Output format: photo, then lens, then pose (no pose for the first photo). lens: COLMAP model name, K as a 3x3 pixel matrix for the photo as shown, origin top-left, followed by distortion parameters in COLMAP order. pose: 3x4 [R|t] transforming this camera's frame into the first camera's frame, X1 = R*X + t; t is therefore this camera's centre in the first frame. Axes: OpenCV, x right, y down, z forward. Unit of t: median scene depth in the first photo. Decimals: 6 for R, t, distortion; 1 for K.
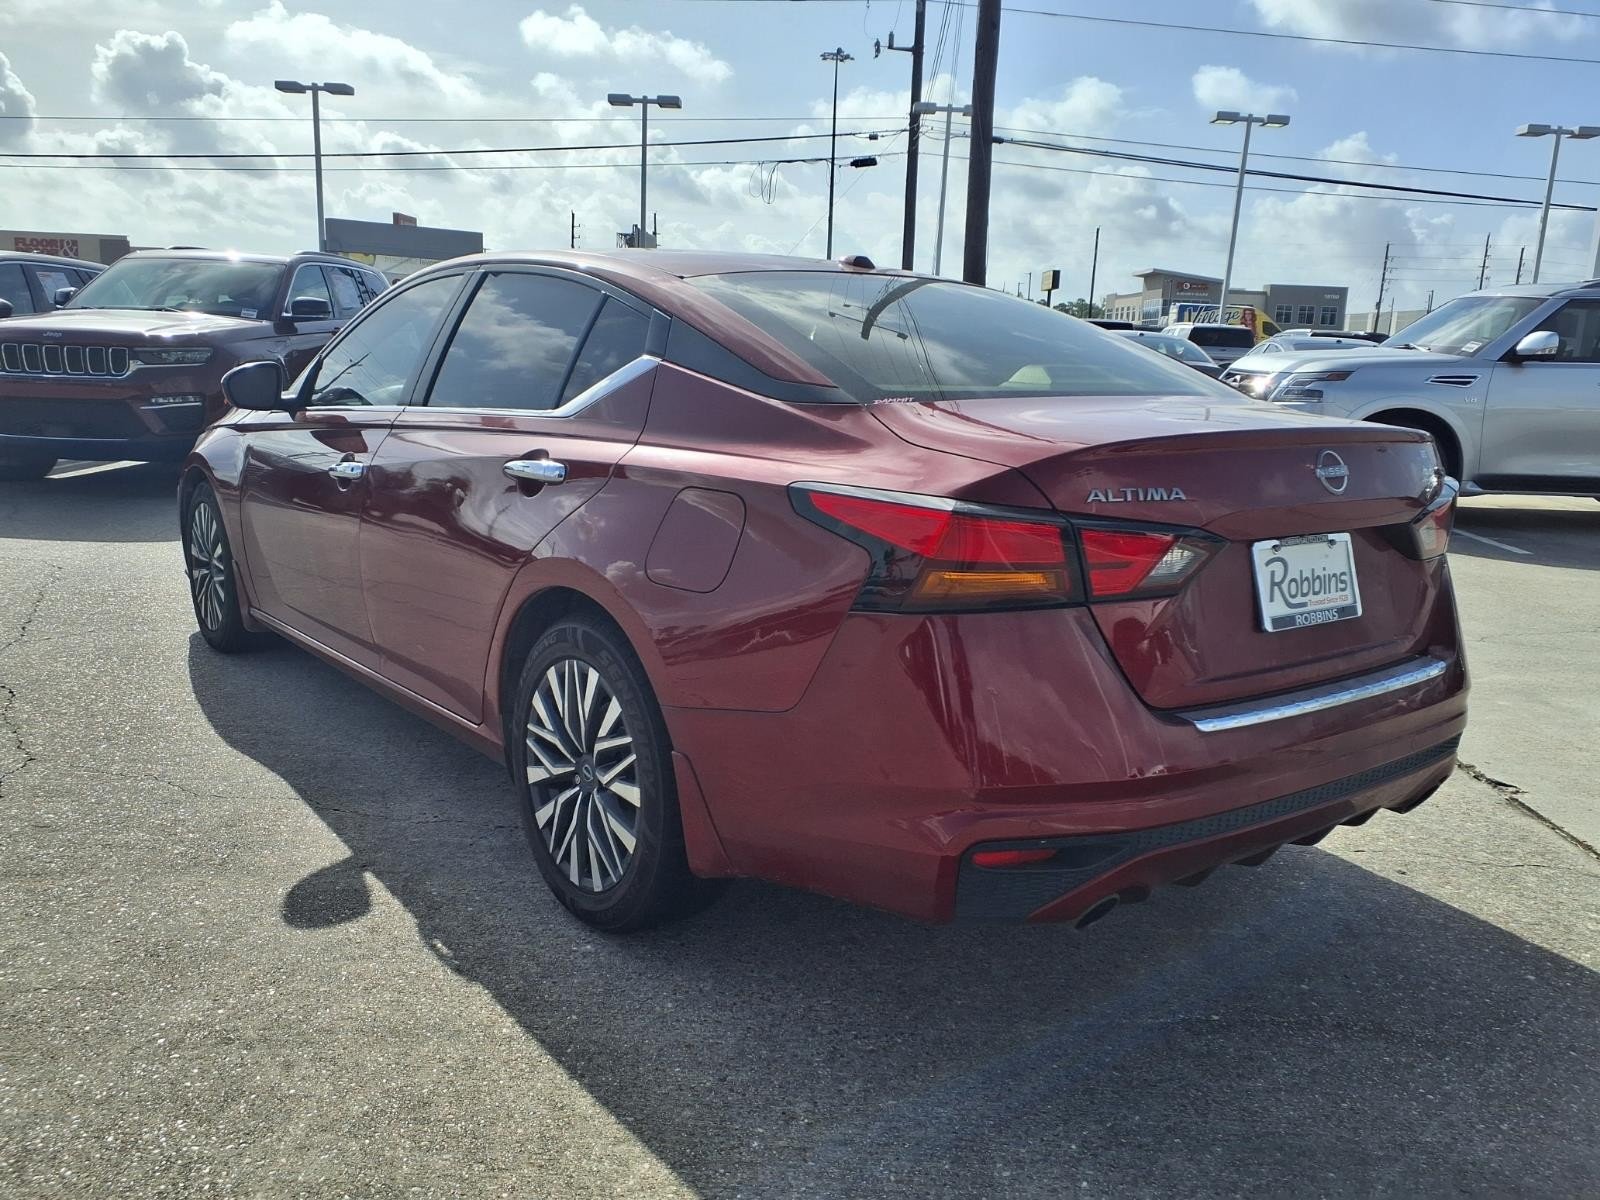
lens RADIAL K [[1282.0, 0, 800.0], [0, 1282.0, 600.0], [0, 0, 1]] dist [0.047309, -0.040381]
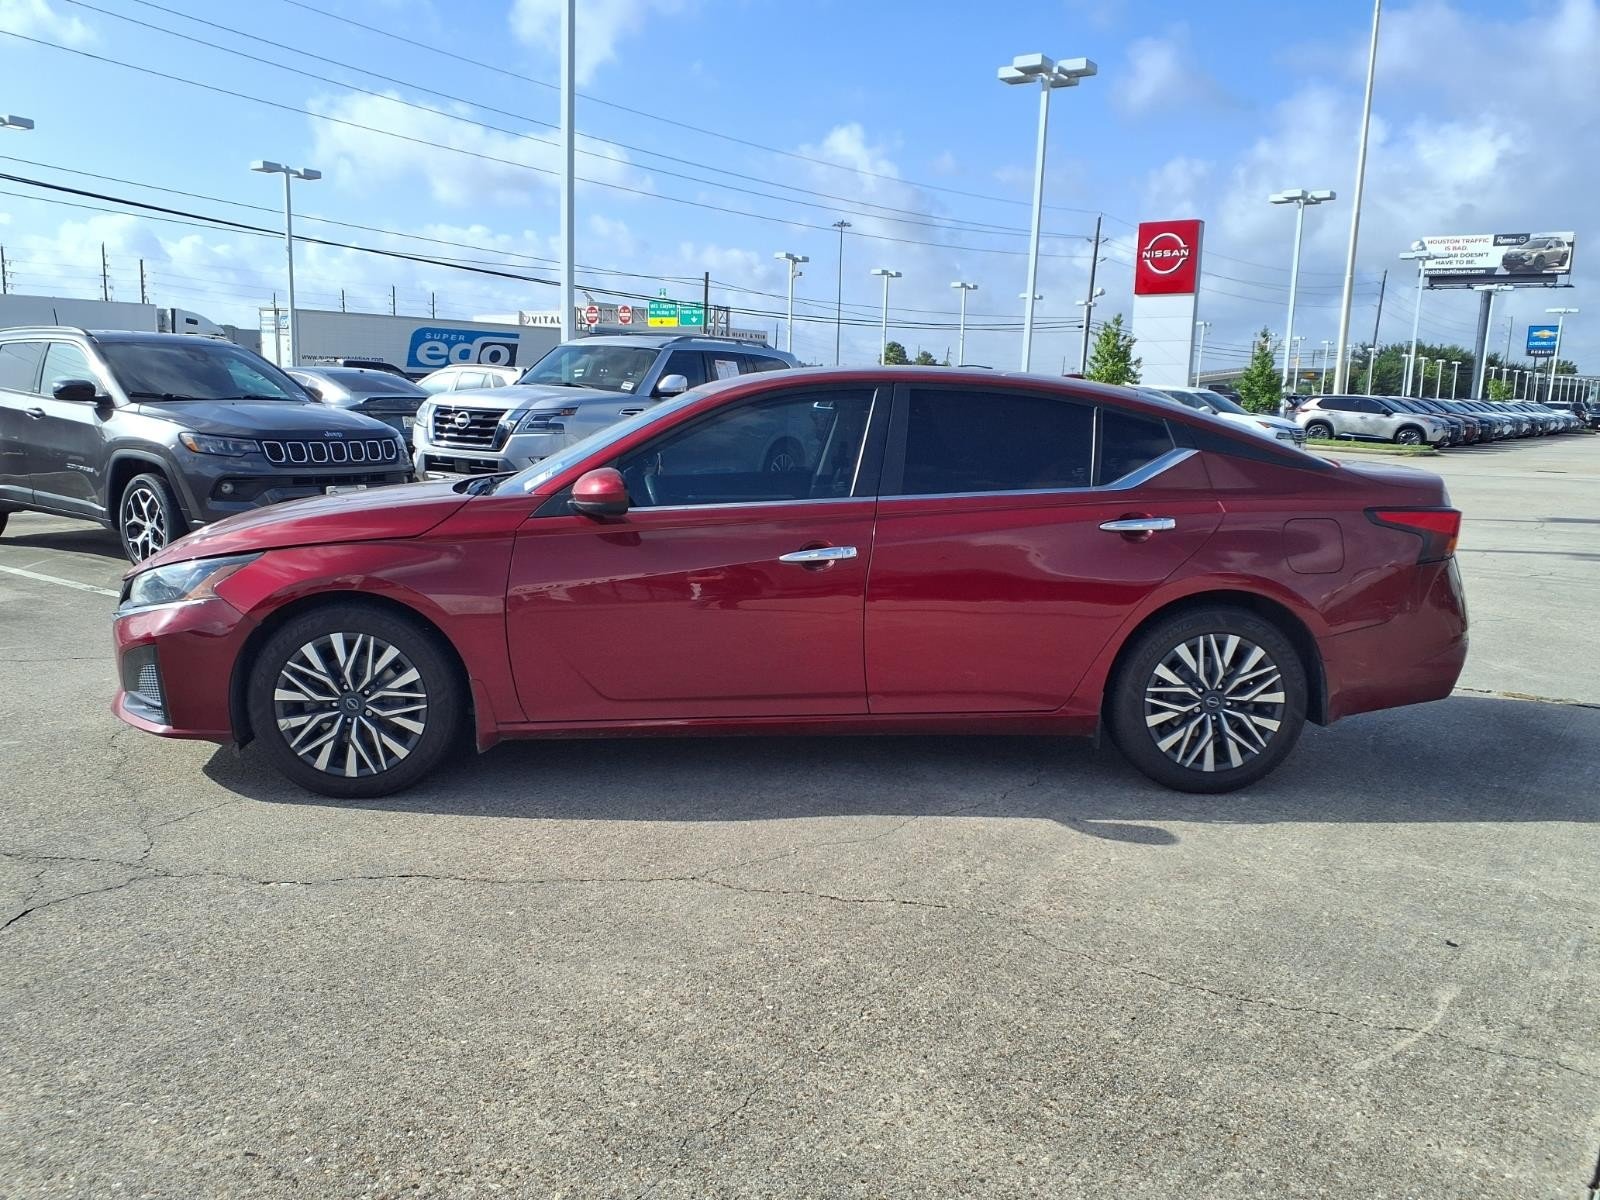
lens RADIAL K [[1282.0, 0, 800.0], [0, 1282.0, 600.0], [0, 0, 1]] dist [0.047309, -0.040381]
pose [[0.540958, -0.145765, 0.828322, -1.957632], [0.146533, 0.986138, 0.077840, -0.219329], [-0.828186, 0.079268, 0.554819, 0.549927]]
